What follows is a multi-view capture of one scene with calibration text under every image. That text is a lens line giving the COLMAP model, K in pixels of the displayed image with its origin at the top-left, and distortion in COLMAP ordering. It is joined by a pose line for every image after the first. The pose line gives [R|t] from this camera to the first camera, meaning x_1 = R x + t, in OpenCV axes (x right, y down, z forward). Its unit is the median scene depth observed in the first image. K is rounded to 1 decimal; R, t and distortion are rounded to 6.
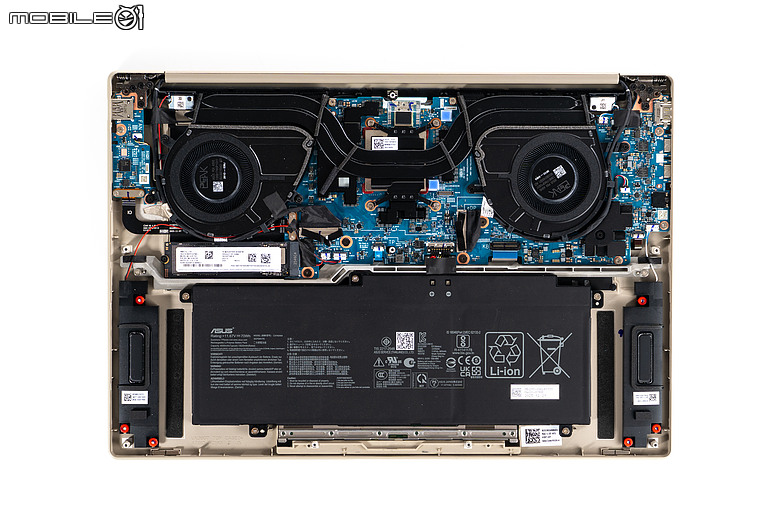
lens RADIAL K [[1672.8, 0, 395.1], [0, 1672.8, 259.9], [0, 0, 1]] dist [0.104485, 0.000000]
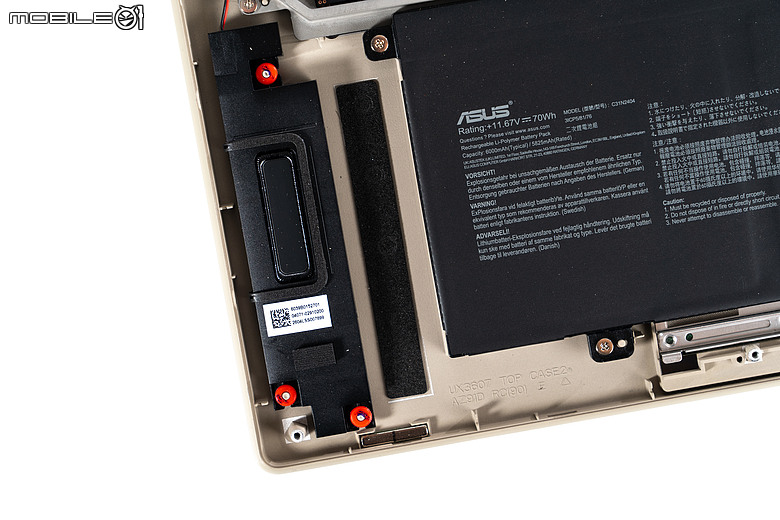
lens RADIAL K [[1918.5, 0, 392.0], [0, 1918.5, 259.0], [0, 0, 1]] dist [0.084335, 0.000000]
pose [[0.984635, -0.172444, 0.027526, -0.143138], [0.170505, 0.983420, 0.061758, 0.044204], [-0.037719, -0.056115, 0.997712, 0.542737]]
